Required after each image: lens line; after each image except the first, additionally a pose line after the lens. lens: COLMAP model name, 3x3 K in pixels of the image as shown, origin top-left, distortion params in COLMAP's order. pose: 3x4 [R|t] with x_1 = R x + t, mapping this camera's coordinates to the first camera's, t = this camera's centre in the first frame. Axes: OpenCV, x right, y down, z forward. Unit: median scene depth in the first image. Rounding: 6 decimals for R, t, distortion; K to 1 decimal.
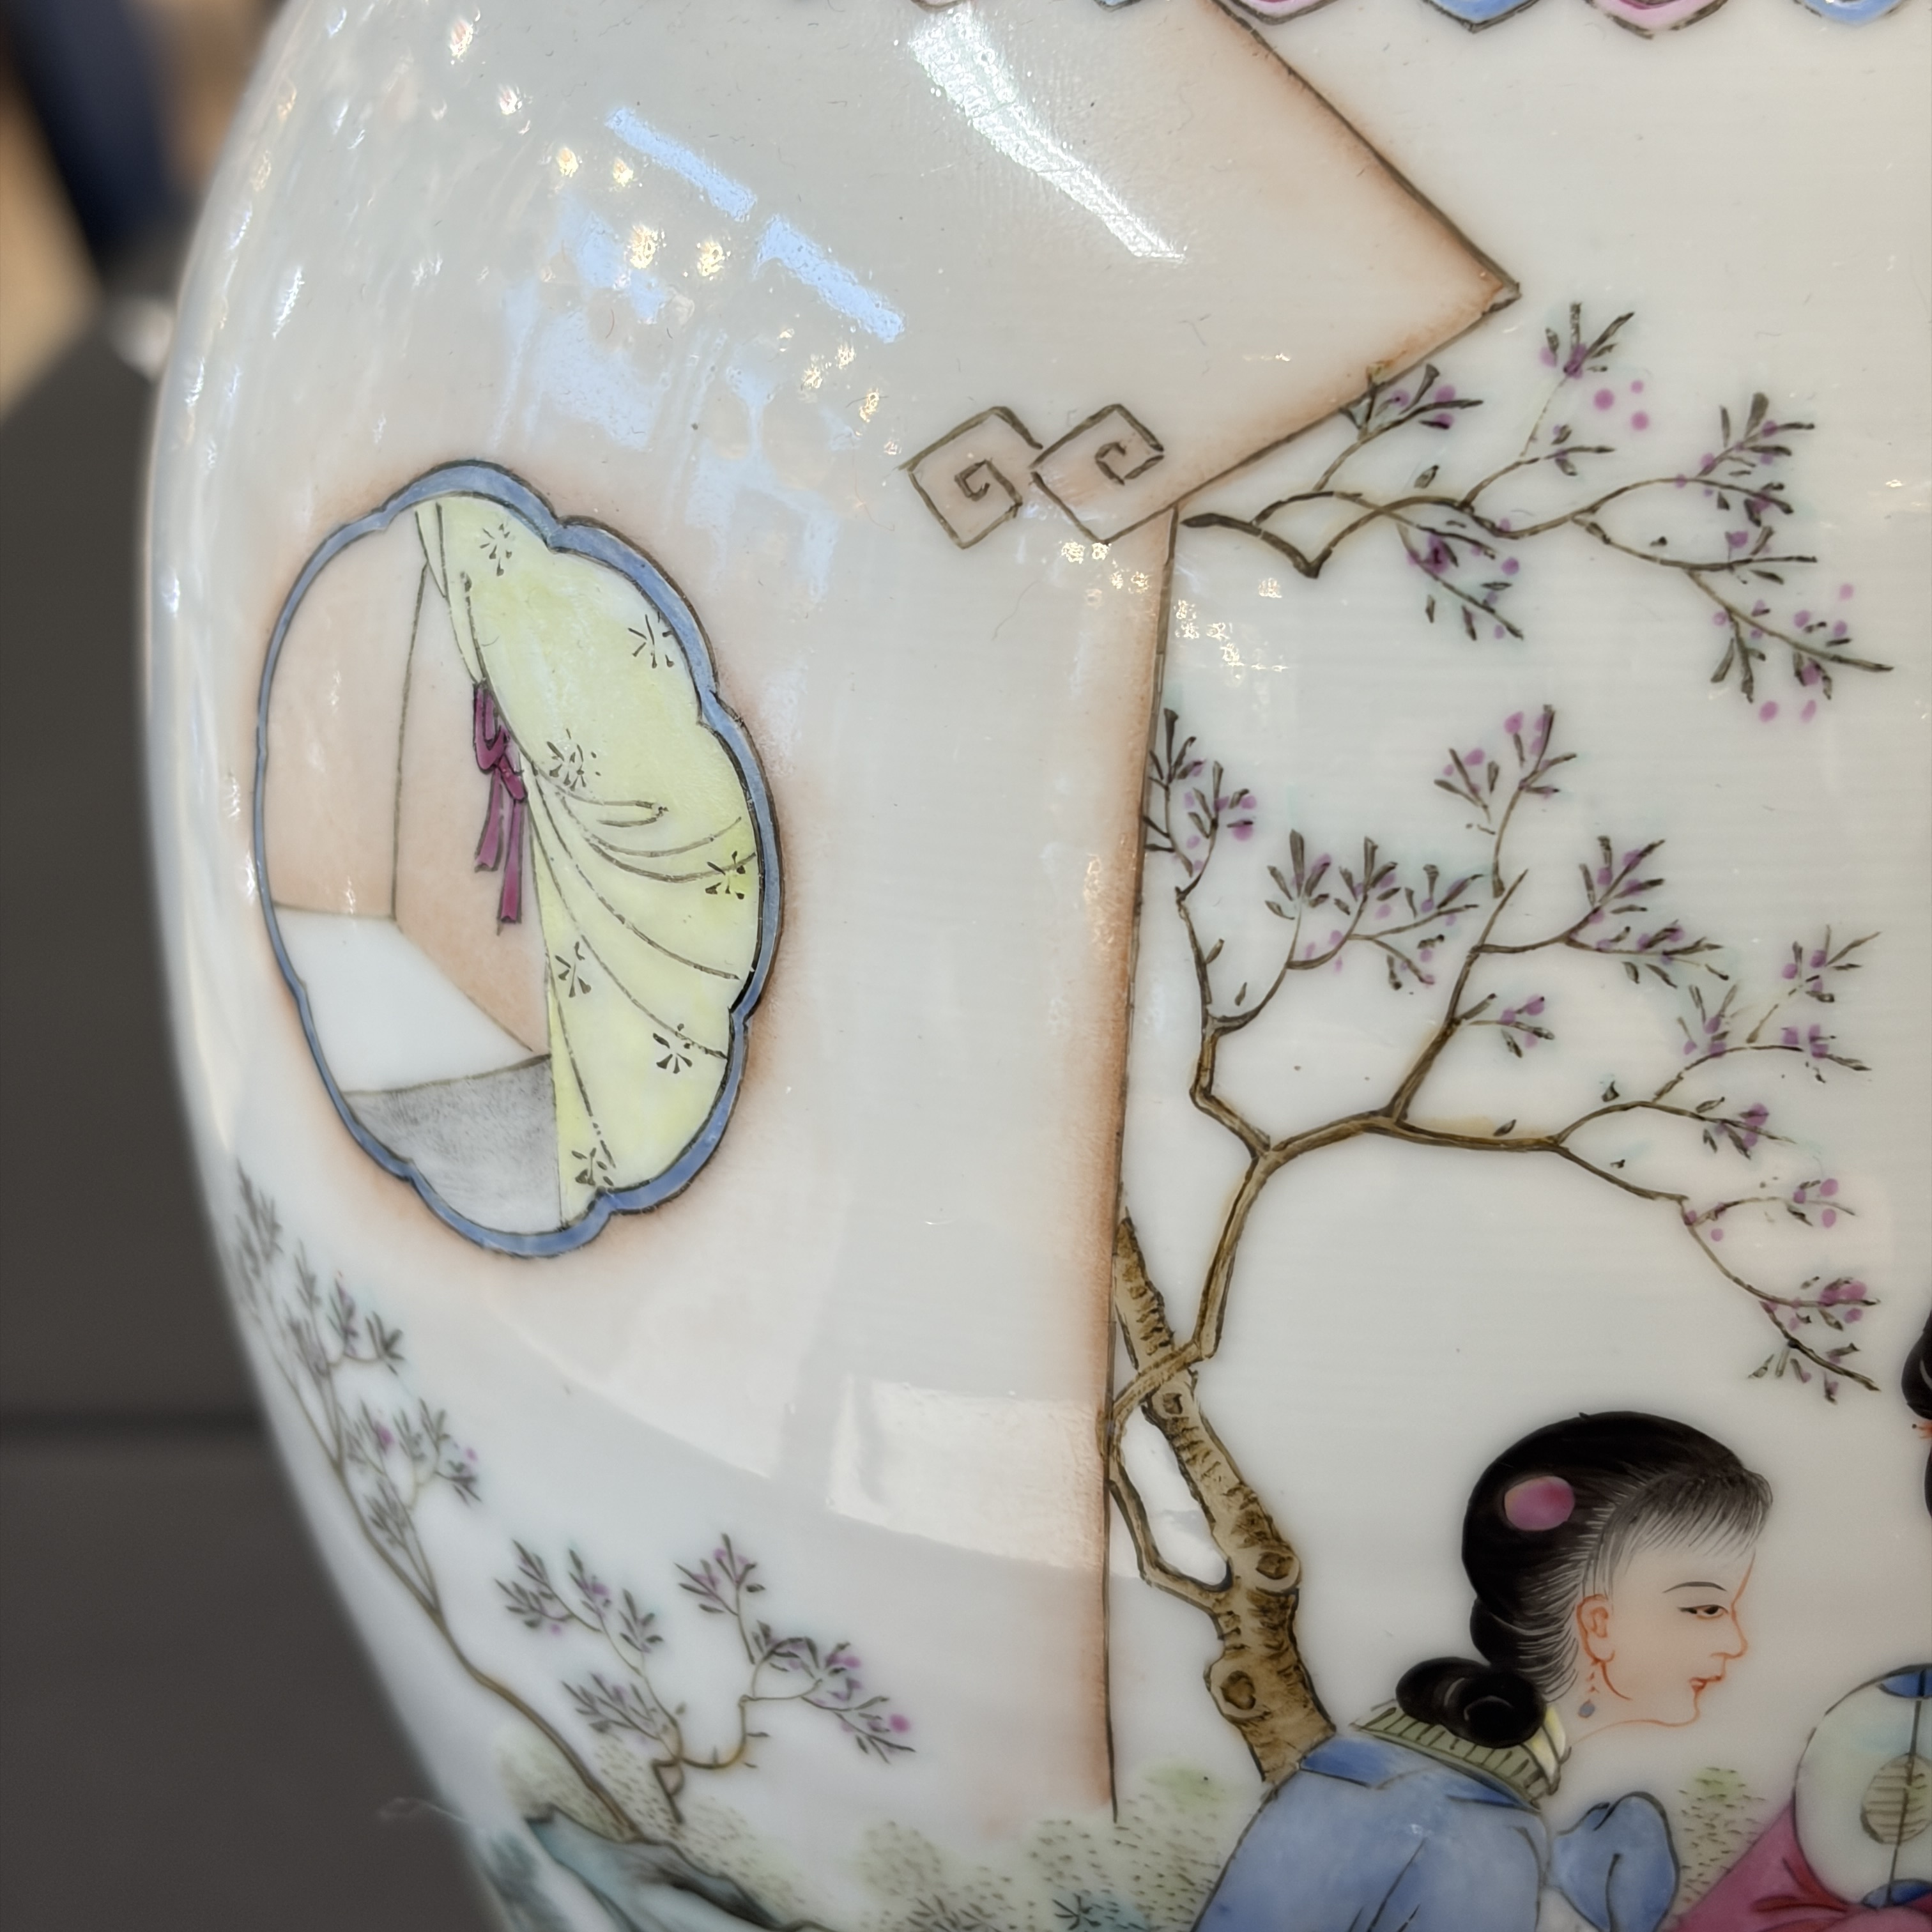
lens RADIAL K [[3998.2, 0, 967.9], [0, 3998.2, 987.2], [0, 0, 1]] dist [0.265665, -1.407629]
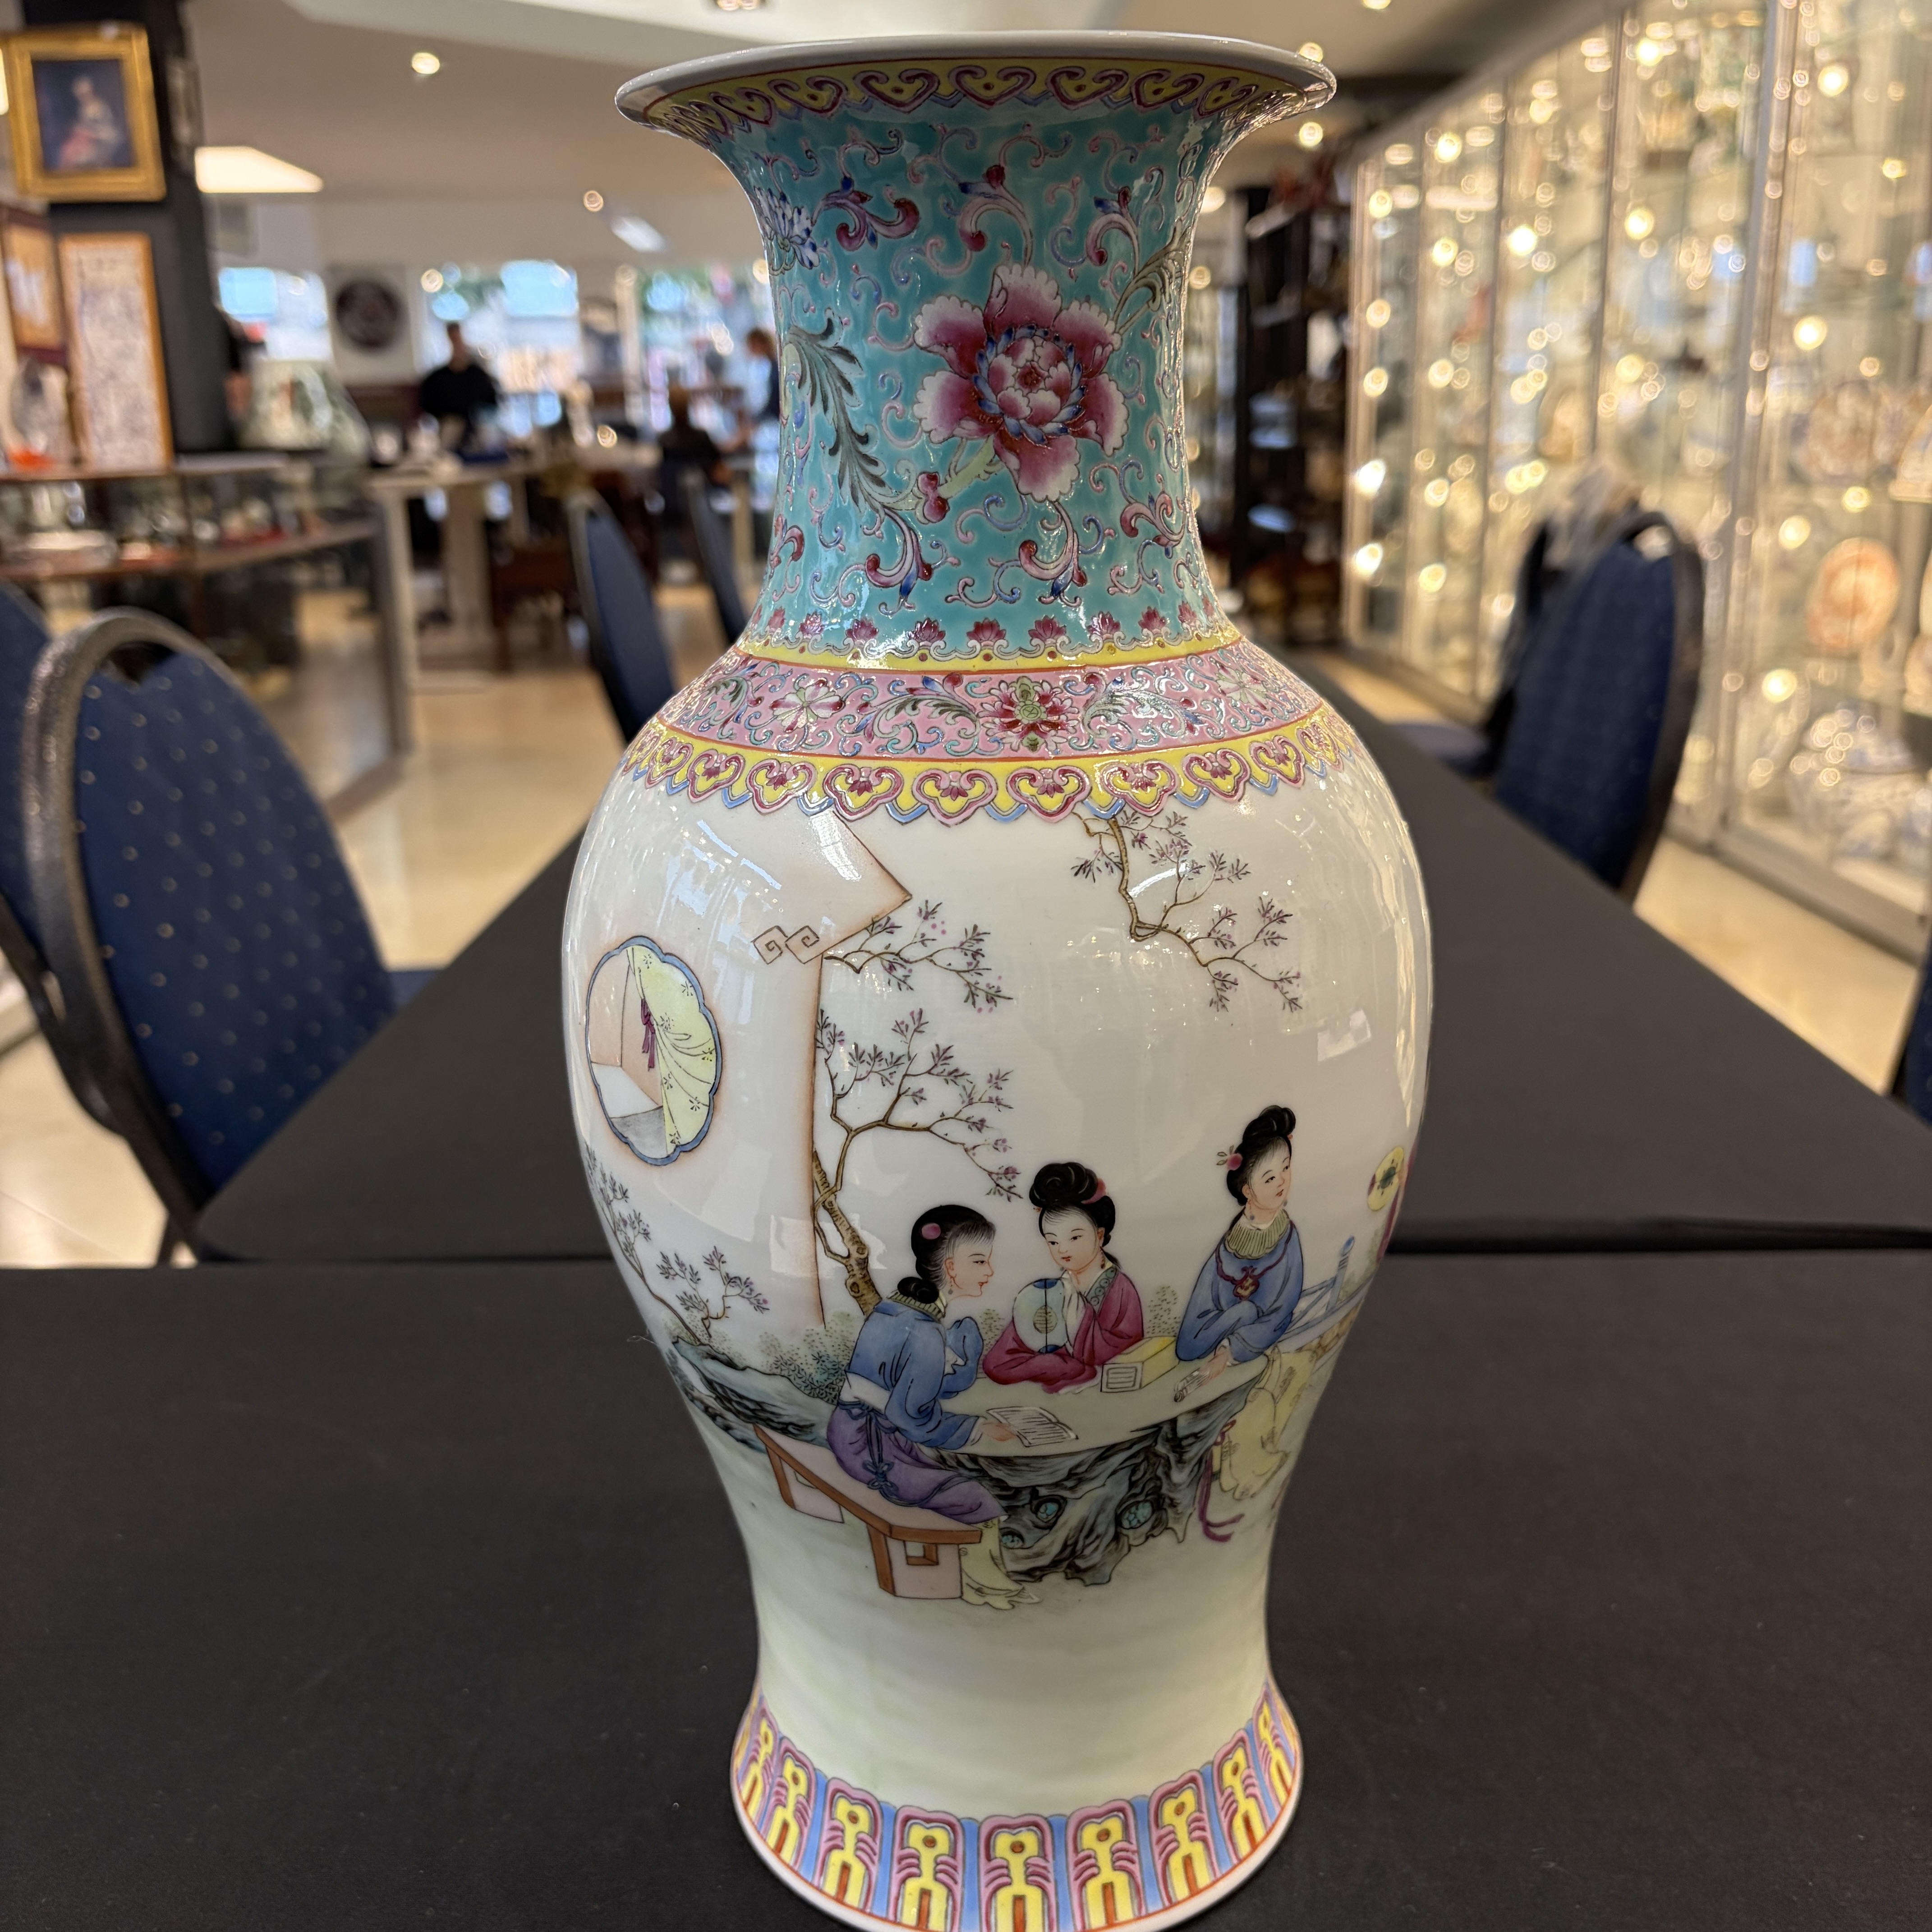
lens RADIAL K [[1987.3, 0, 968.4], [0, 1987.3, 985.5], [0, 0, 1]] dist [0.172908, -0.390200]
pose [[0.998590, -0.004884, -0.052856, 0.273526], [0.002404, 0.998897, -0.046890, -0.006095], [0.053027, 0.046697, 0.997501, -0.773677]]
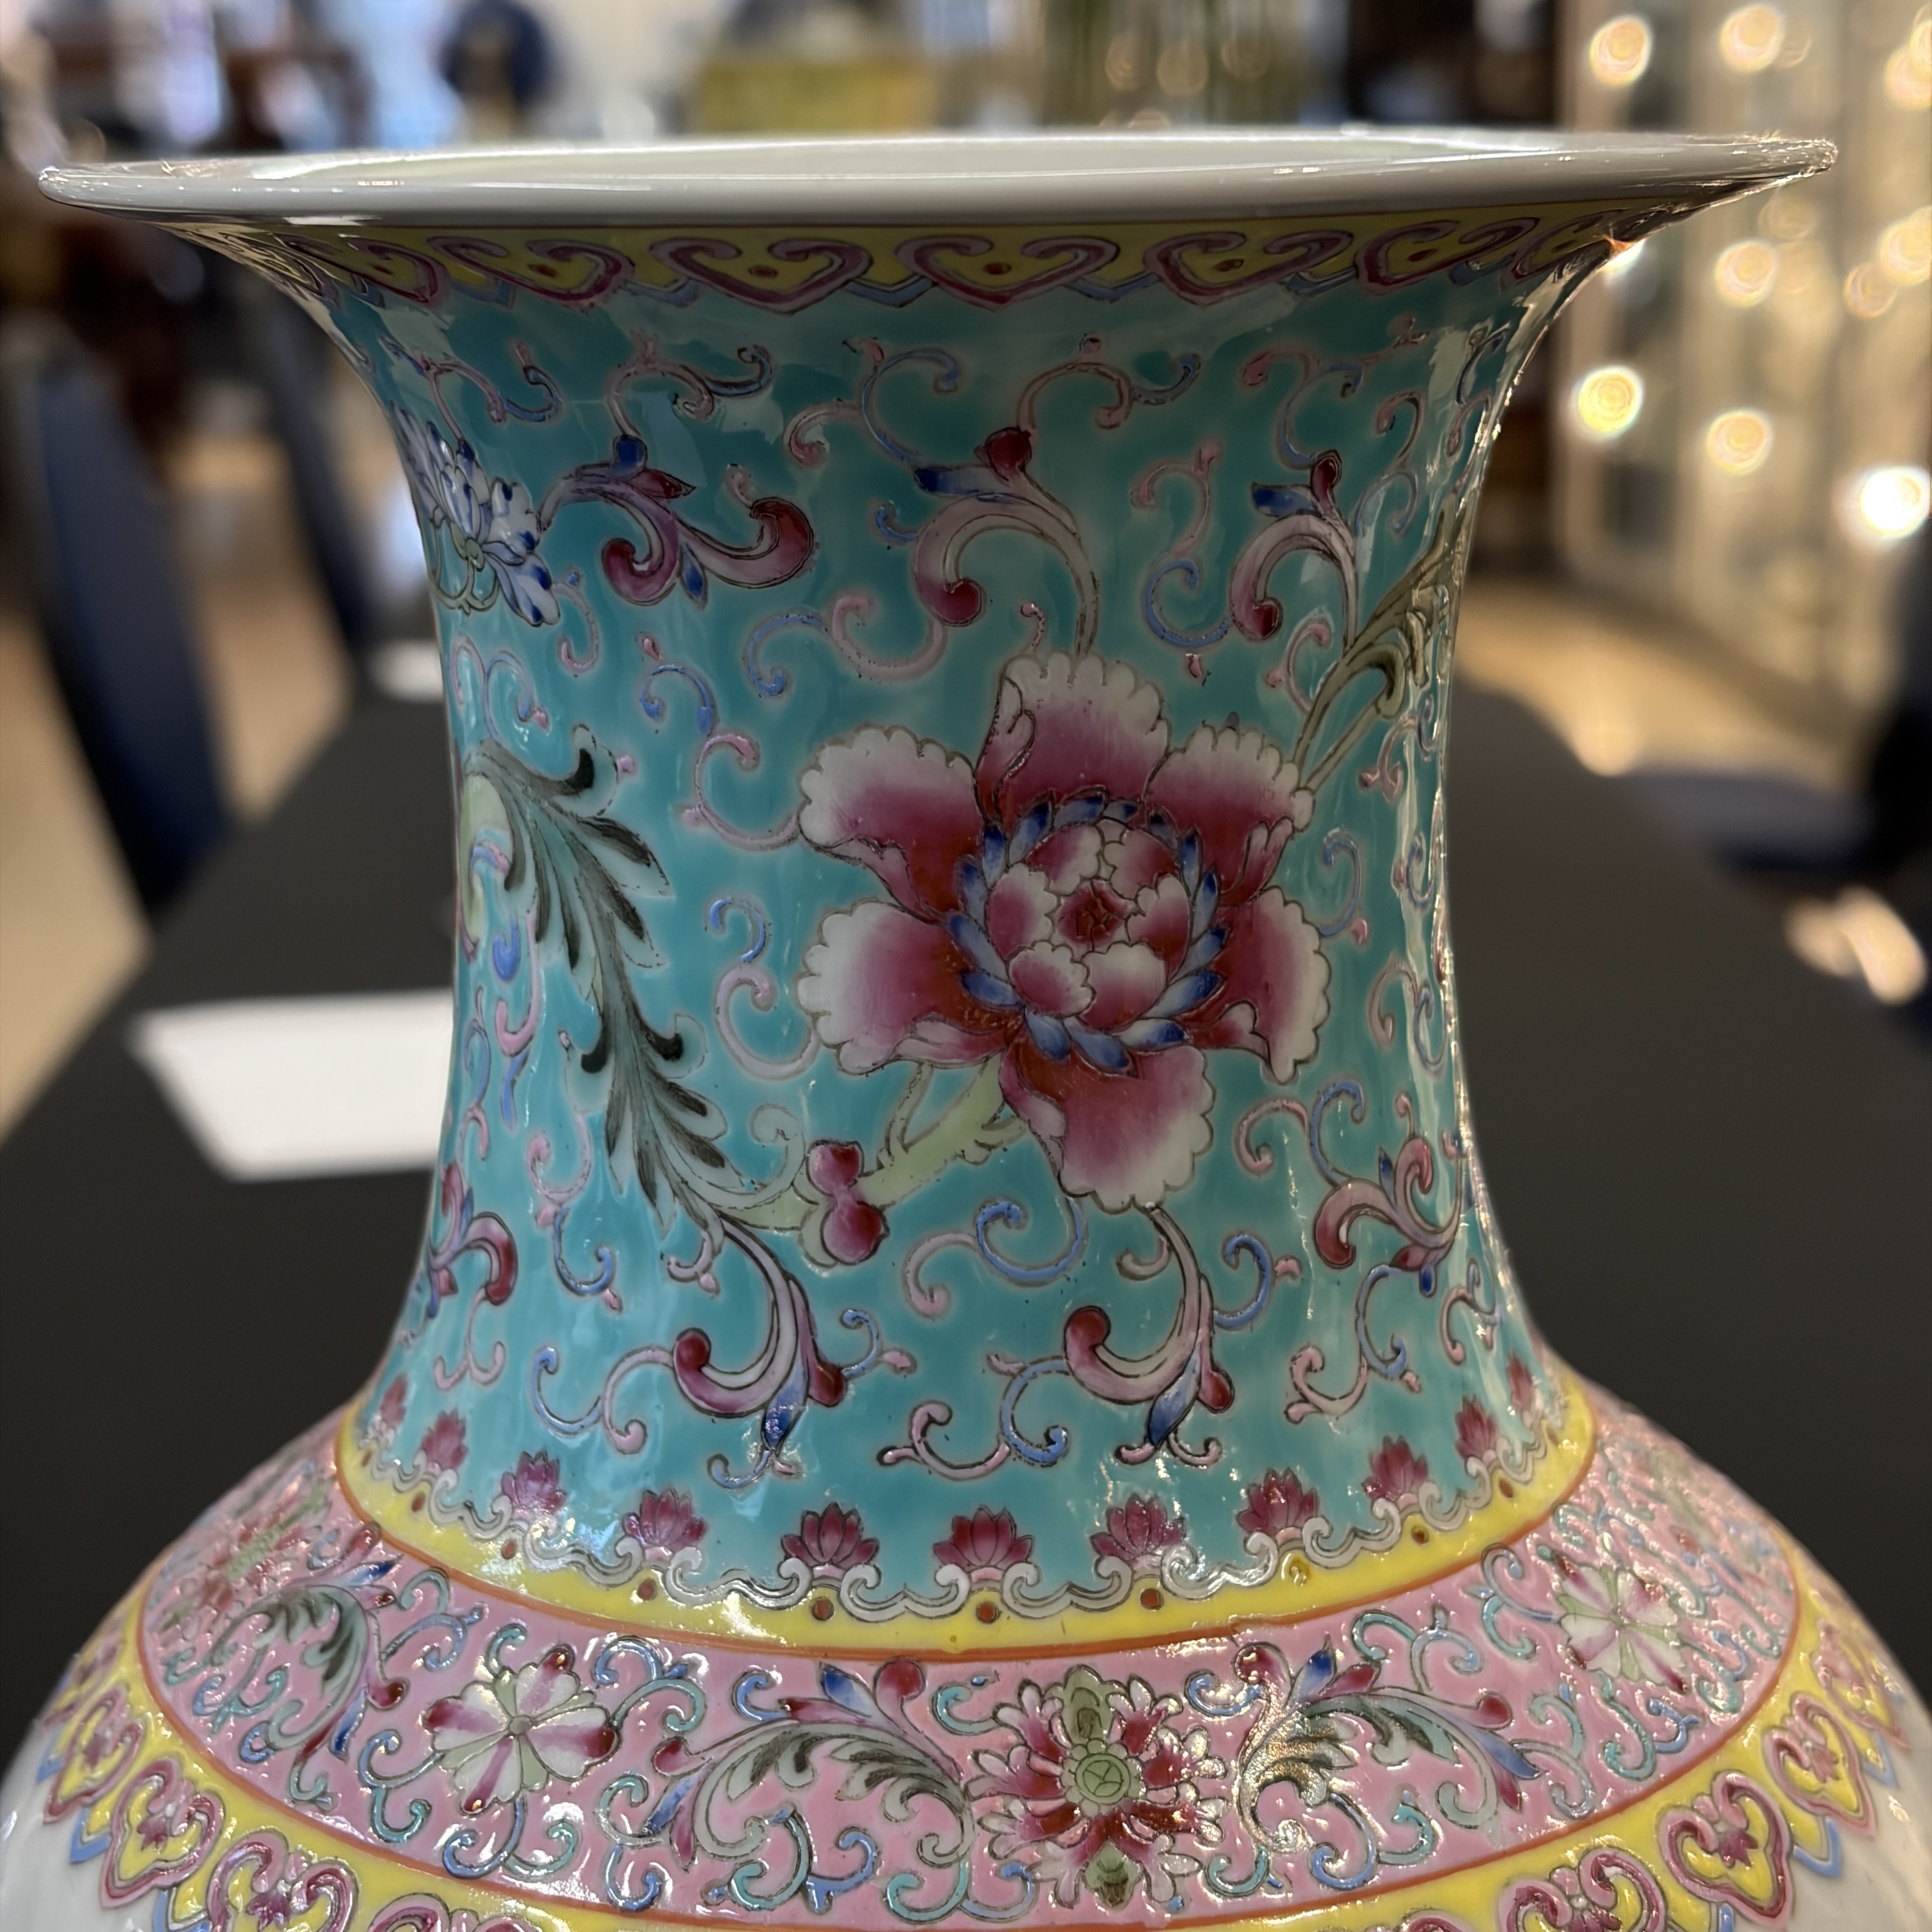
lens RADIAL K [[3958.7, 0, 960.5], [0, 3958.7, 1045.0], [0, 0, 1]] dist [0.401931, -2.518800]
pose [[0.999834, -0.010444, -0.014962, 0.208562], [0.009101, 0.996151, -0.087183, -0.477300], [0.015815, 0.087032, 0.996080, -0.395510]]
